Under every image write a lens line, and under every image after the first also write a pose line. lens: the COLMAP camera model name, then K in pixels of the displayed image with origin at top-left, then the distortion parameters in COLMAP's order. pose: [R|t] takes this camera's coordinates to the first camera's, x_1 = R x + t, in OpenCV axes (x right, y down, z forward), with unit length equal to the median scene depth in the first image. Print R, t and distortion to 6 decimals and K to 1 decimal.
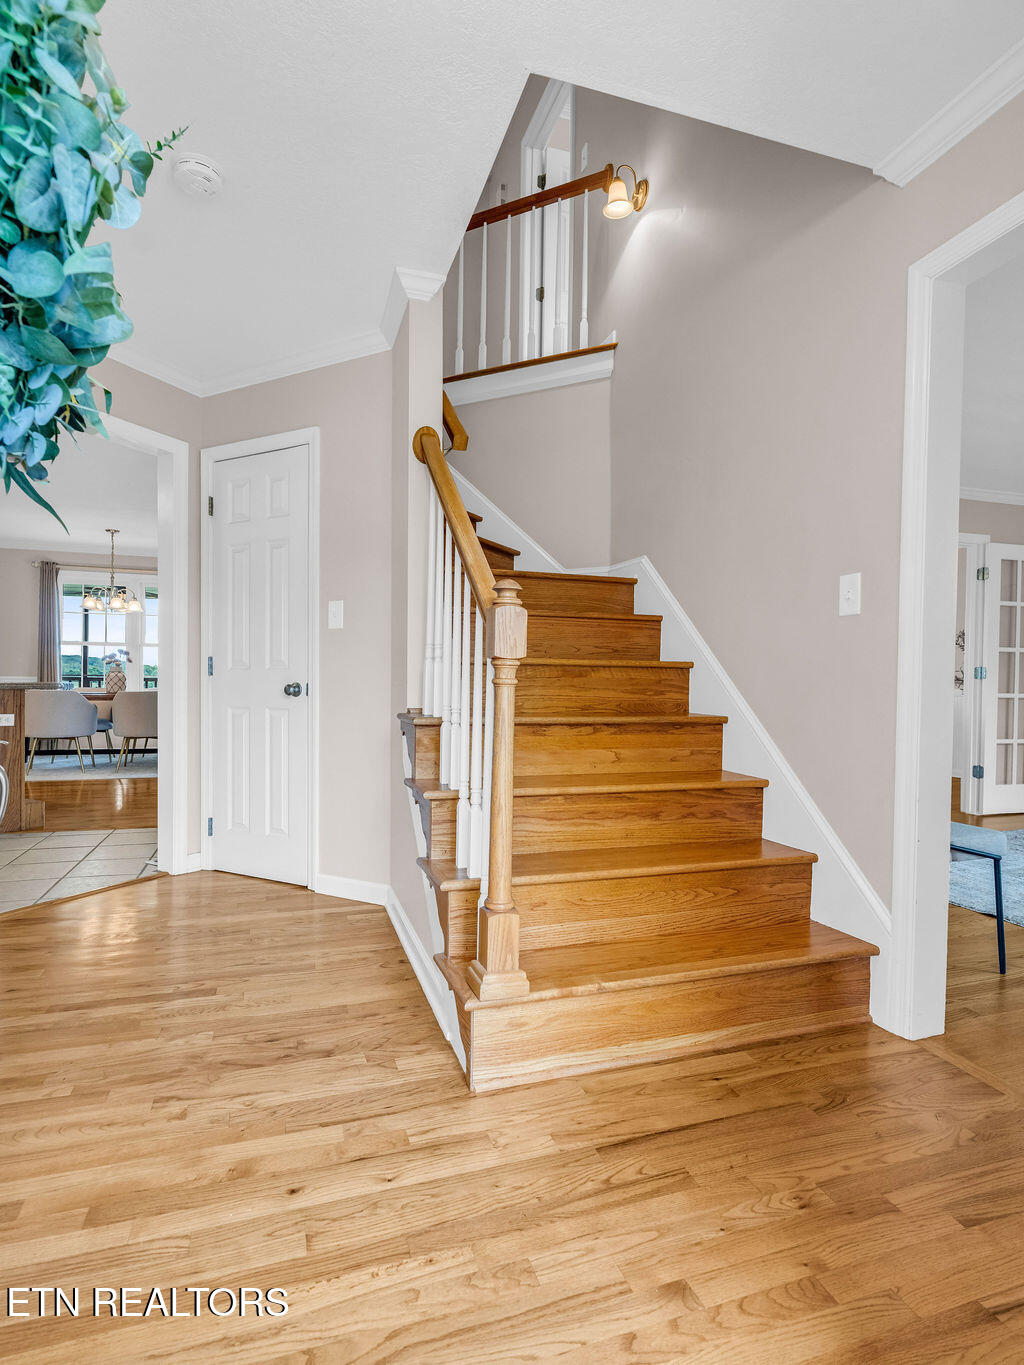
lens RADIAL K [[718.0, 0, 520.8], [0, 718.0, 682.8], [0, 0, 1]] dist [-0.012557, 0.004570]
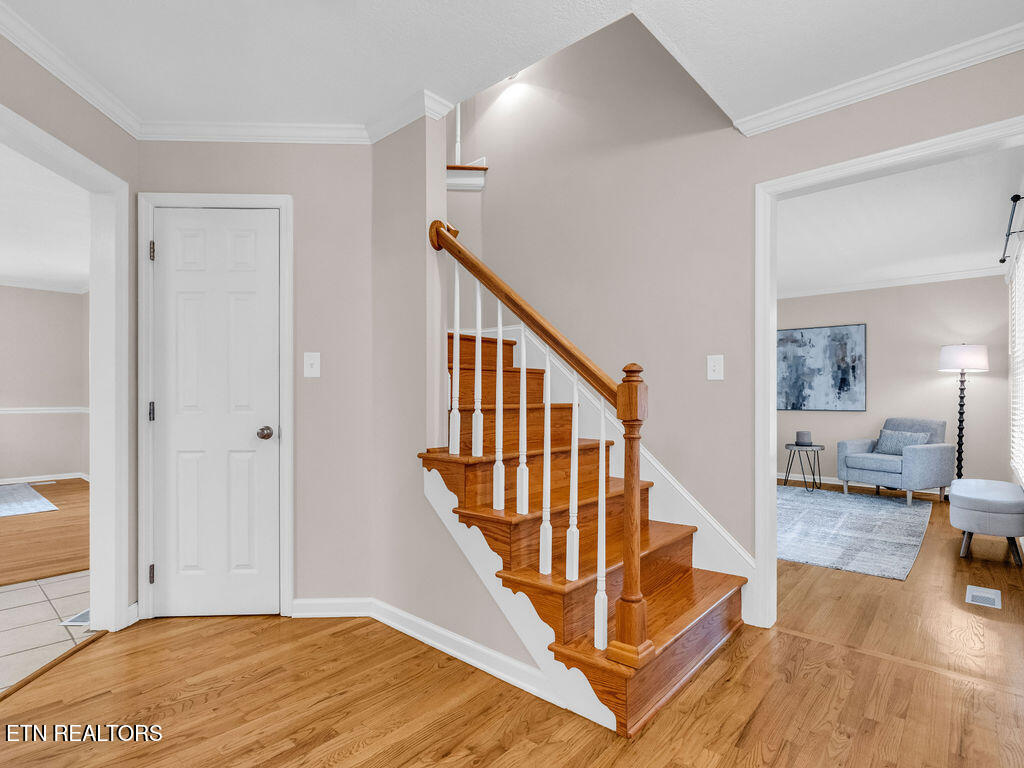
lens RADIAL K [[538.7, 0, 508.4], [0, 538.7, 386.4], [0, 0, 1]] dist [-0.012557, 0.004570]
pose [[0.862470, 0.000712, 0.506108, -0.430521], [0.008511, 0.999837, -0.015909, -0.046794], [-0.506037, 0.018029, 0.862323, 0.123129]]
